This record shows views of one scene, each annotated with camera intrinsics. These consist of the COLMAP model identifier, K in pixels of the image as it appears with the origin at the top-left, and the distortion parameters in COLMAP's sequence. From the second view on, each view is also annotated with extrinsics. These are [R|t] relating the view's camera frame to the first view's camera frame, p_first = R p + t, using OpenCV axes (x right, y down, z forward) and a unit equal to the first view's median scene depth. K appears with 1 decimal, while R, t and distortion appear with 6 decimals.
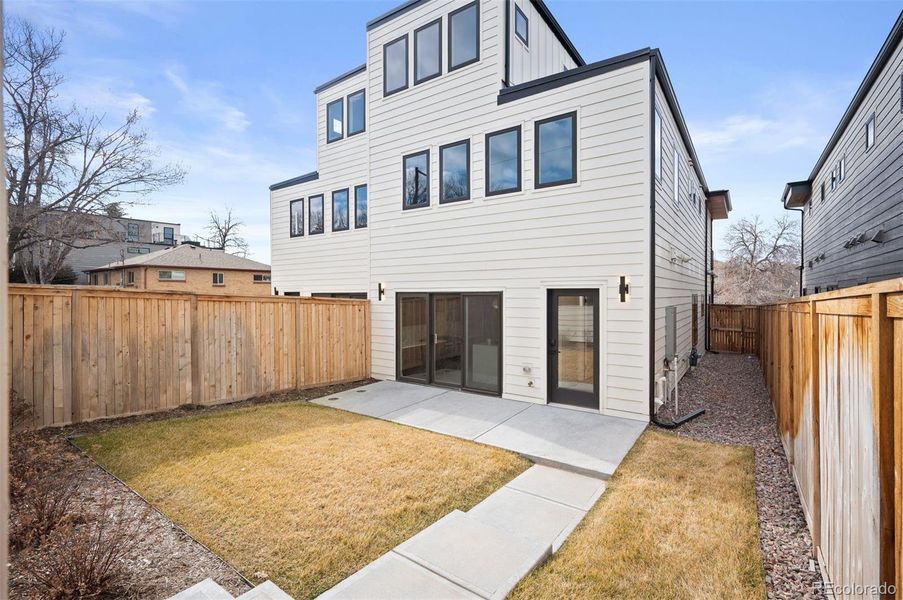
lens RADIAL K [[430.1, 0, 446.3], [0, 430.1, 295.7], [0, 0, 1]] dist [0.003884, -0.001173]
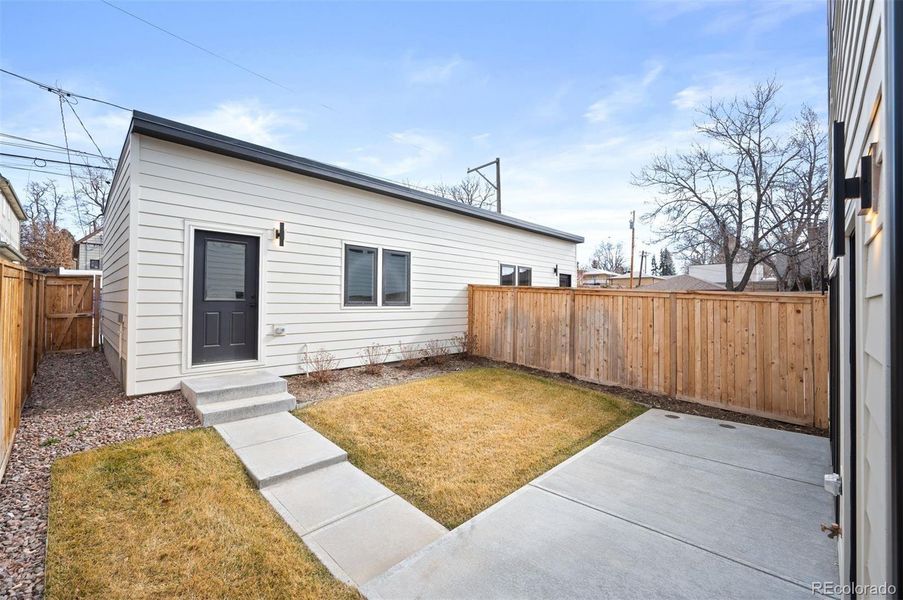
lens RADIAL K [[371.8, 0, 447.1], [0, 371.8, 297.2], [0, 0, 1]] dist [-0.000799, -0.000053]
pose [[-0.158475, -0.008606, -0.987325, 0.557654], [-0.015060, 0.999867, -0.006298, 0.031611], [0.987248, 0.013871, -0.158584, 0.788237]]
